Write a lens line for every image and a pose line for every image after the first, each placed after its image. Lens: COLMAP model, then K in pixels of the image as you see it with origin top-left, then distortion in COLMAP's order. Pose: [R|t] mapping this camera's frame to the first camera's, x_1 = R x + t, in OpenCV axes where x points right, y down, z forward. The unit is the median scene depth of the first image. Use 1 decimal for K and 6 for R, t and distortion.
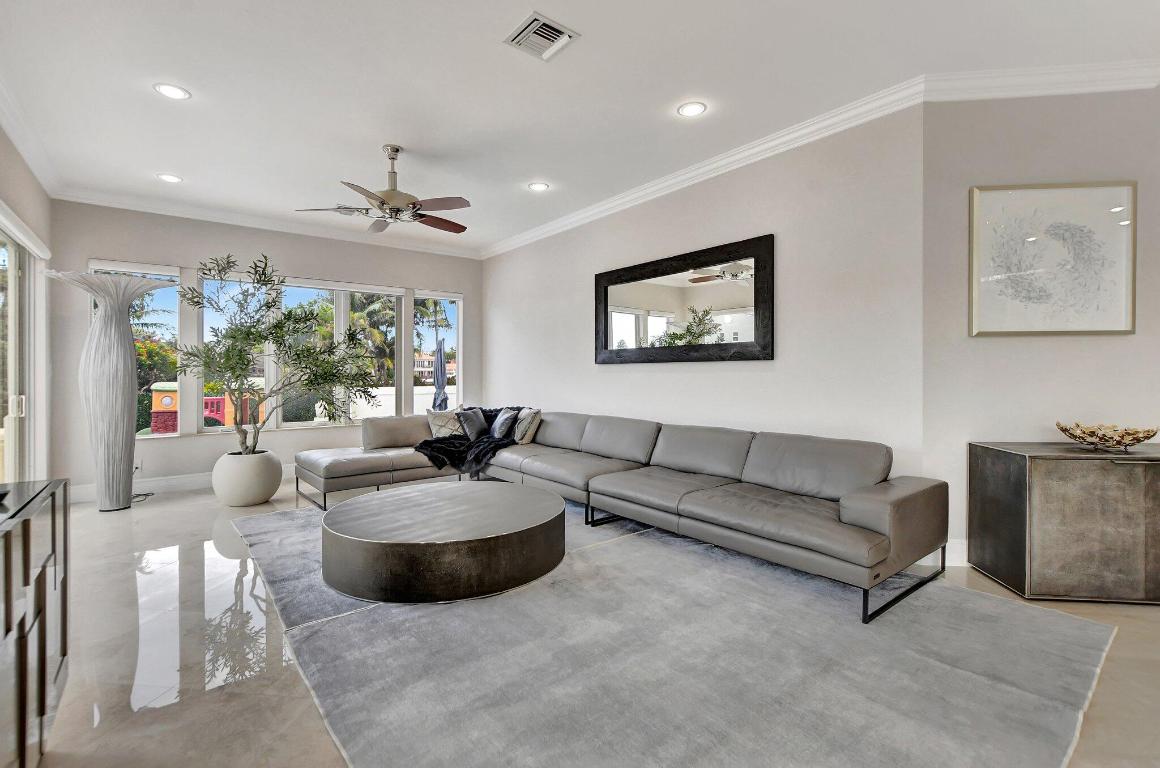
lens RADIAL K [[515.8, 0, 578.5], [0, 515.8, 372.6], [0, 0, 1]] dist [-0.001170, -0.000045]
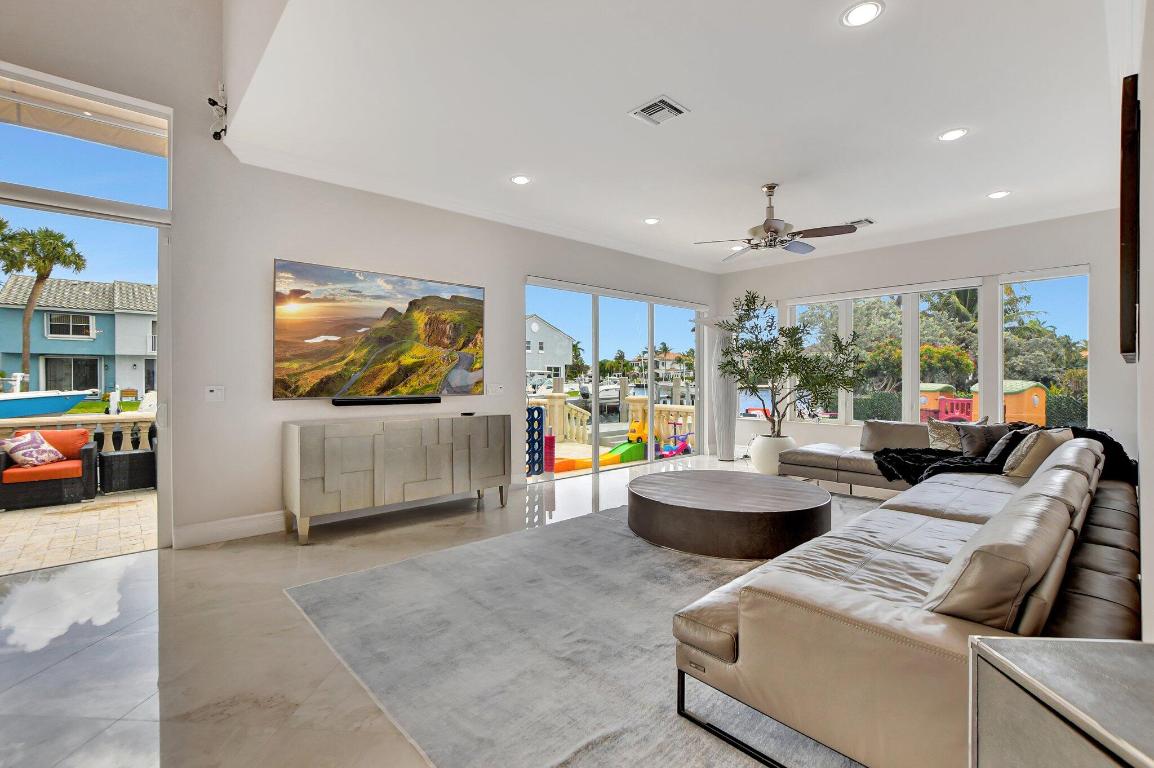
lens RADIAL K [[513.1, 0, 575.5], [0, 513.1, 372.7], [0, 0, 1]] dist [-0.001170, -0.000045]
pose [[0.071791, -0.004166, -0.997411, 0.743930], [0.002491, 0.999989, -0.003997, -0.005999], [0.997417, -0.002198, 0.071801, 0.452633]]
